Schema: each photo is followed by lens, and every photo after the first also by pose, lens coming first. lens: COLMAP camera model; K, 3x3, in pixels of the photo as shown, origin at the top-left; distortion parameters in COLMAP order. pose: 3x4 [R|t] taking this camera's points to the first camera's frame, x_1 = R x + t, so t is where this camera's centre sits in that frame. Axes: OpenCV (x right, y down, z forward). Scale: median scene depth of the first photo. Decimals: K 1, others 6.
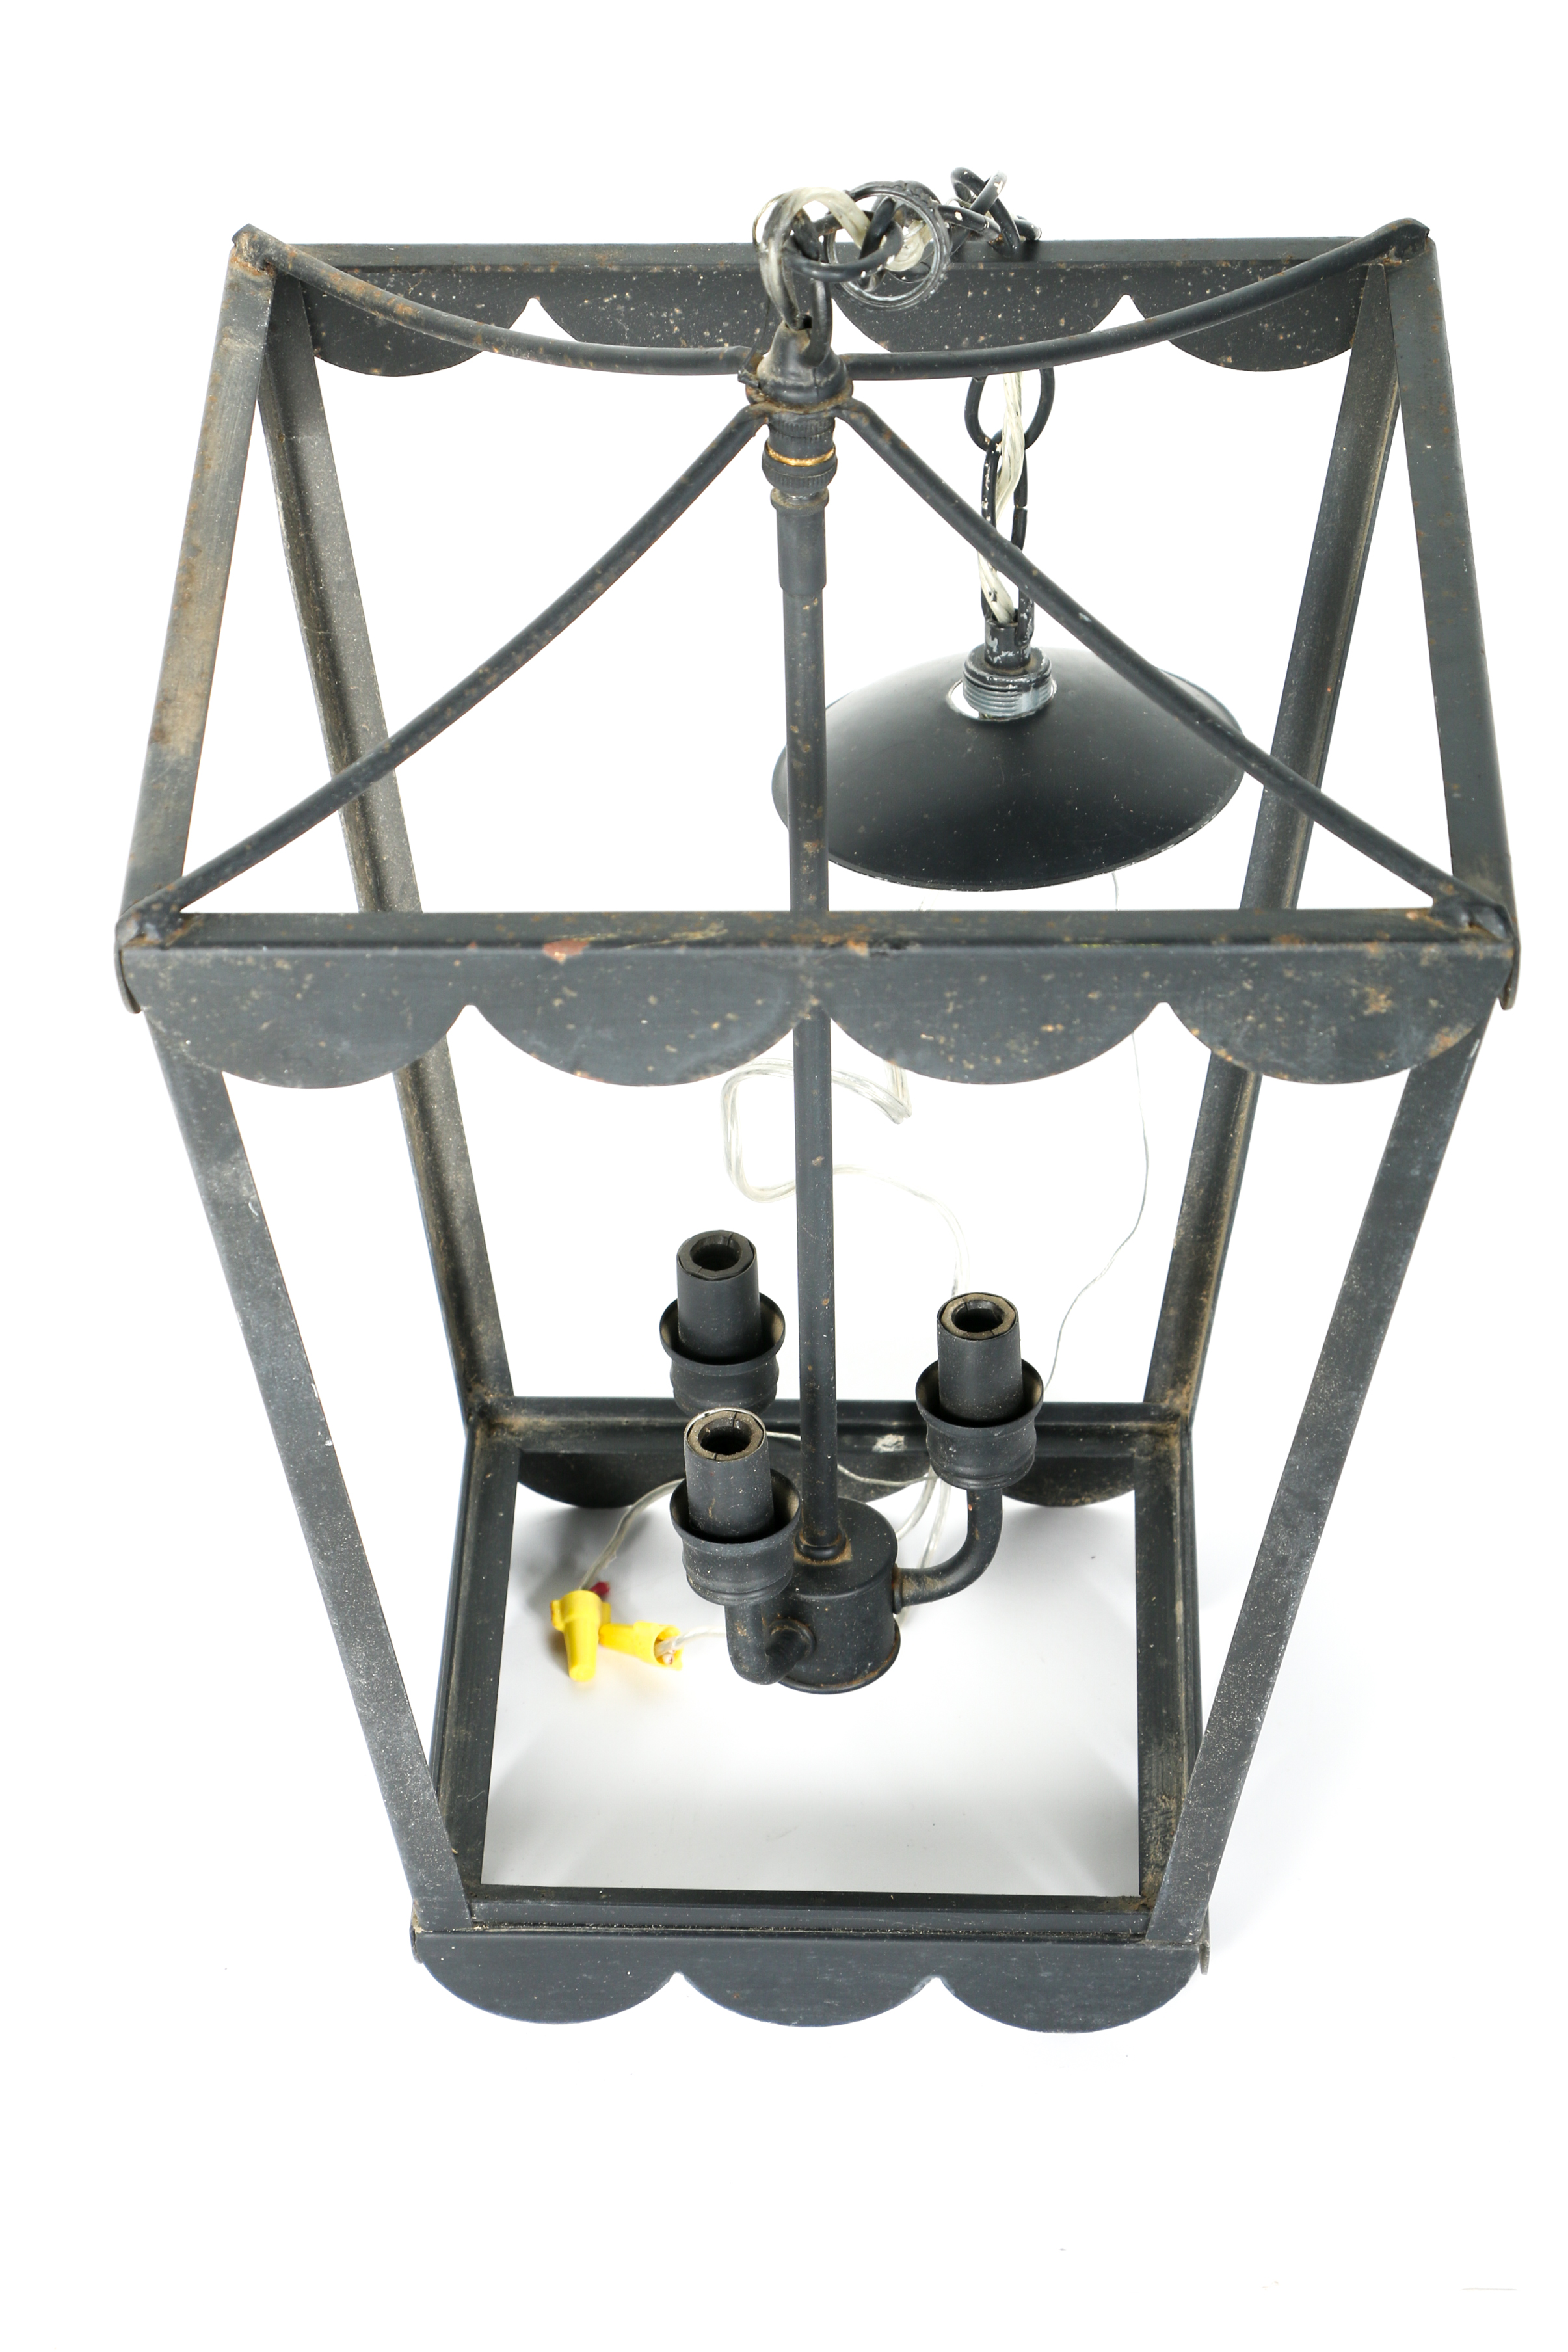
lens RADIAL K [[5896.7, 0, 775.7], [0, 5896.7, 1182.8], [0, 0, 1]] dist [0.447819, 0.000000]
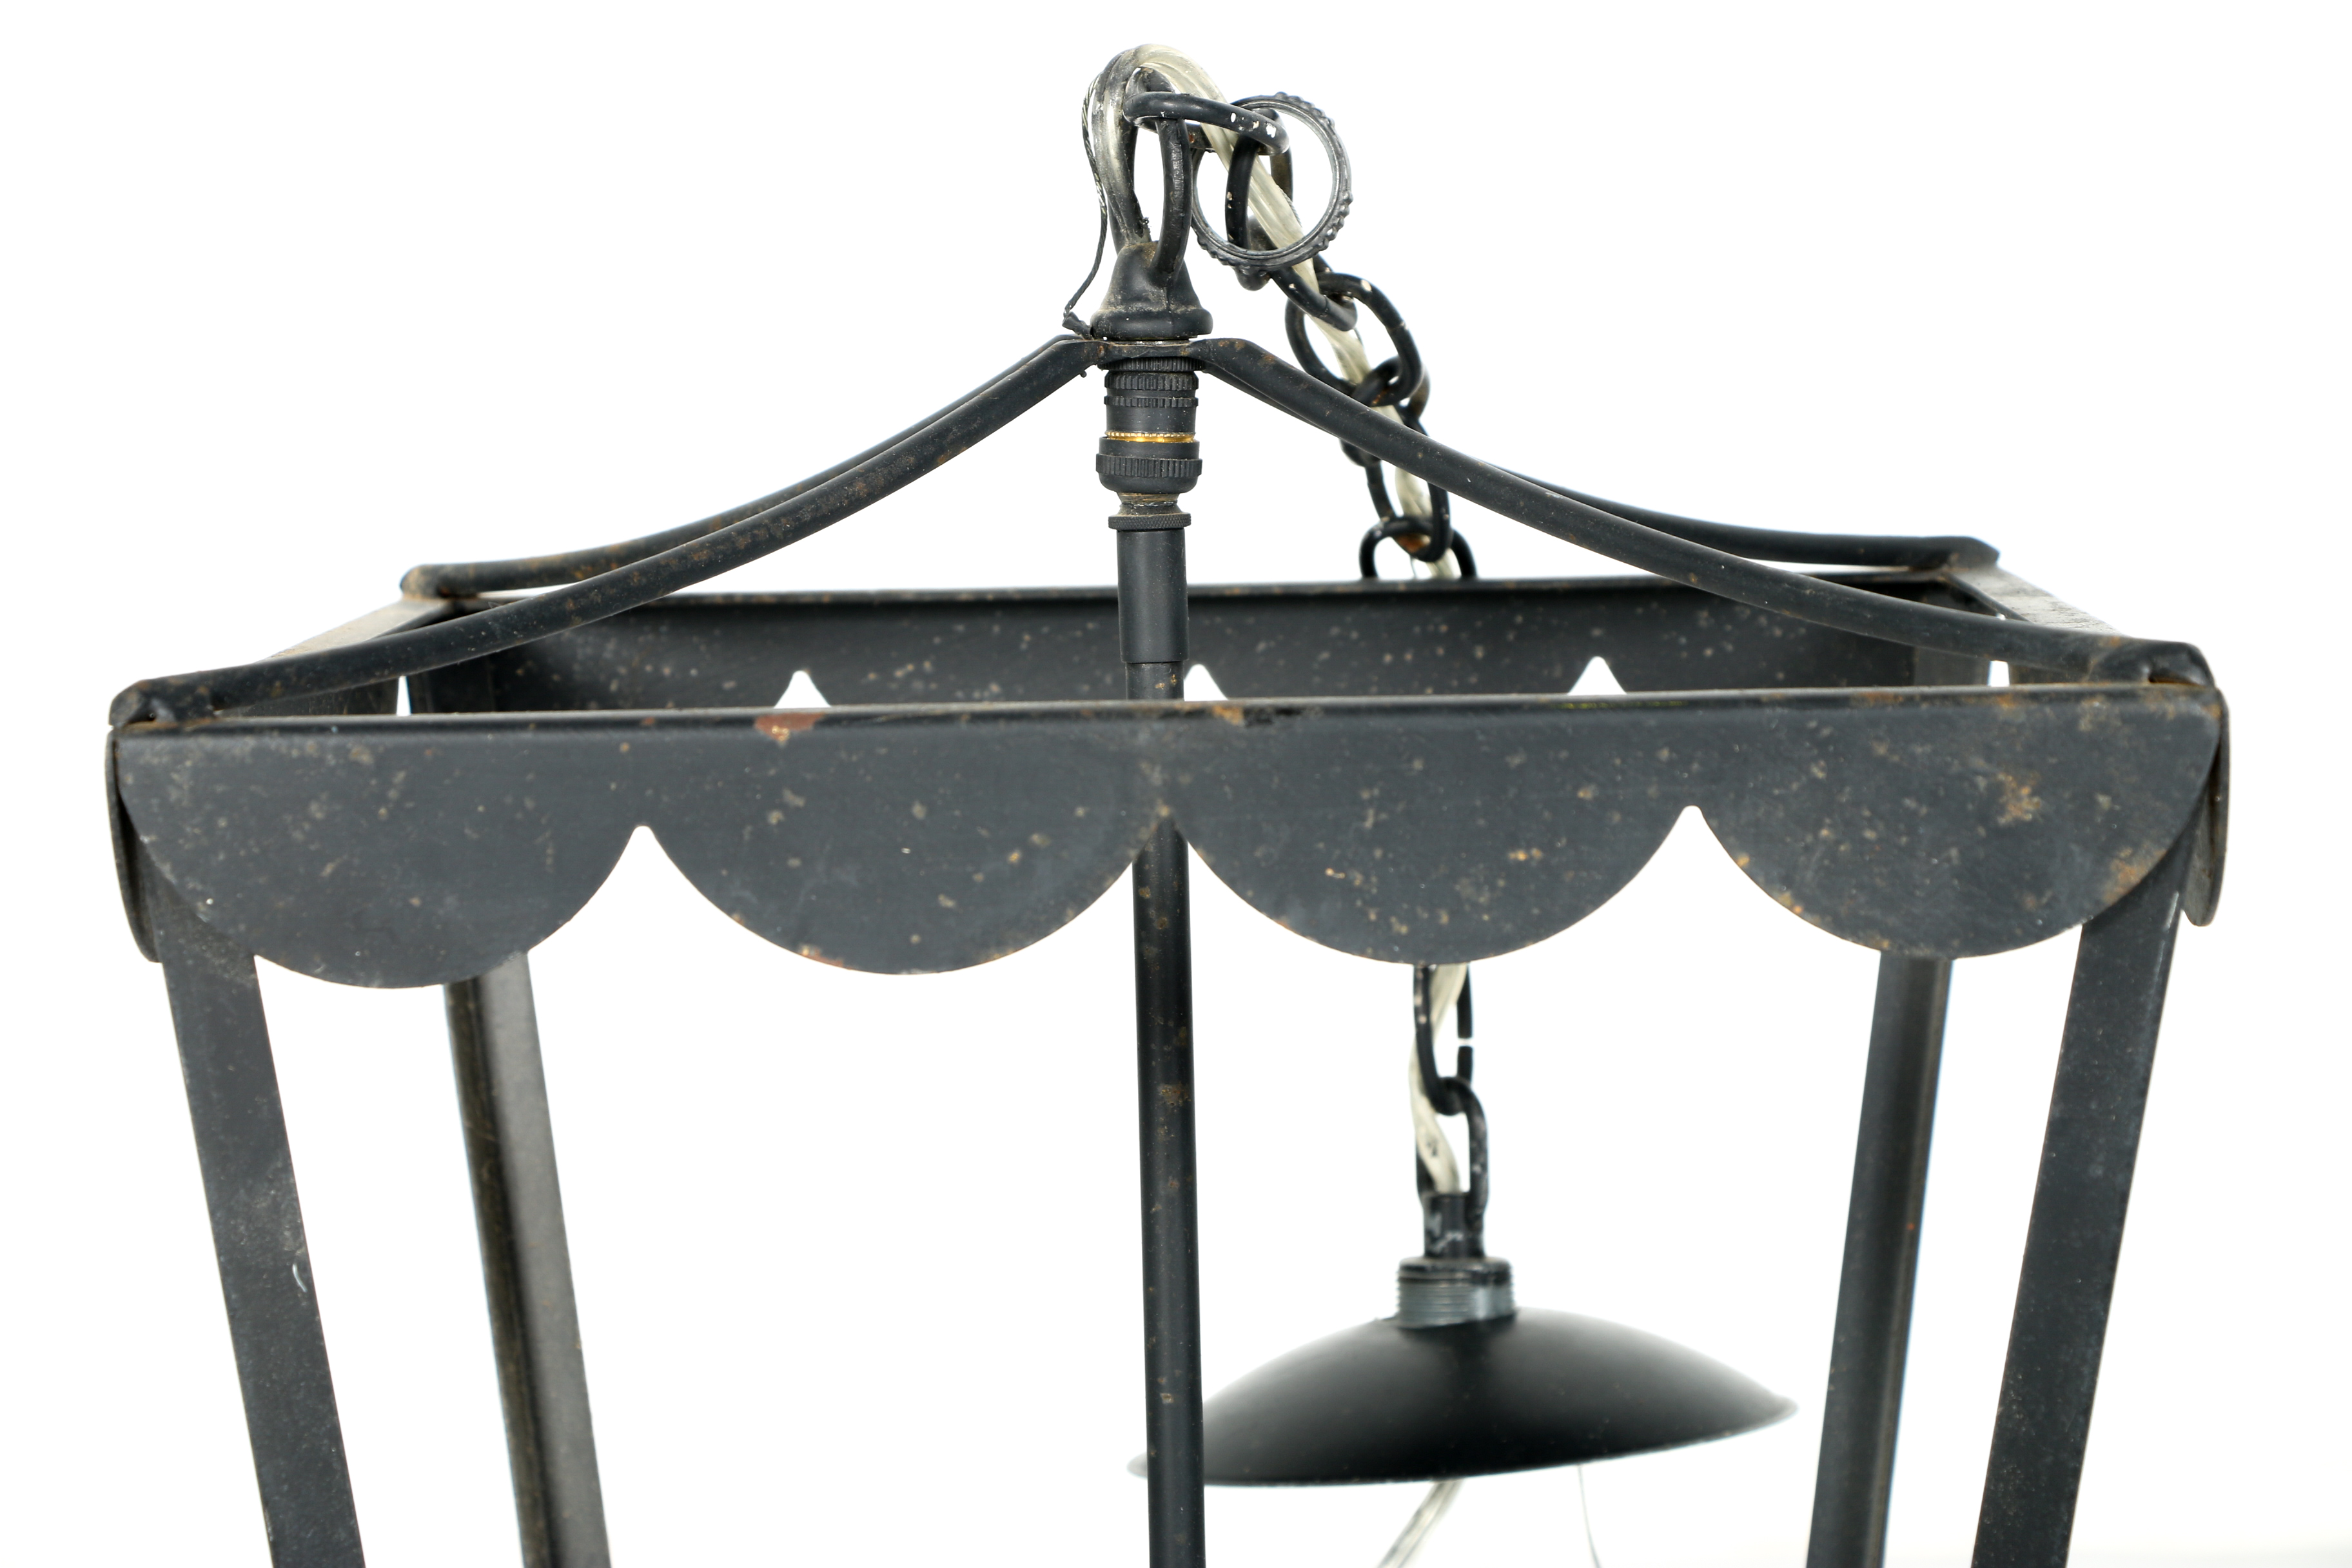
lens RADIAL K [[6421.1, 0, 1157.2], [0, 6421.1, 1009.7], [0, 0, 1]] dist [0.413698, 0.000000]
pose [[0.999963, -0.004323, -0.007475, 0.011121], [-0.000632, 0.826653, -0.562711, 0.391565], [0.008612, 0.562695, 0.826620, 0.416148]]
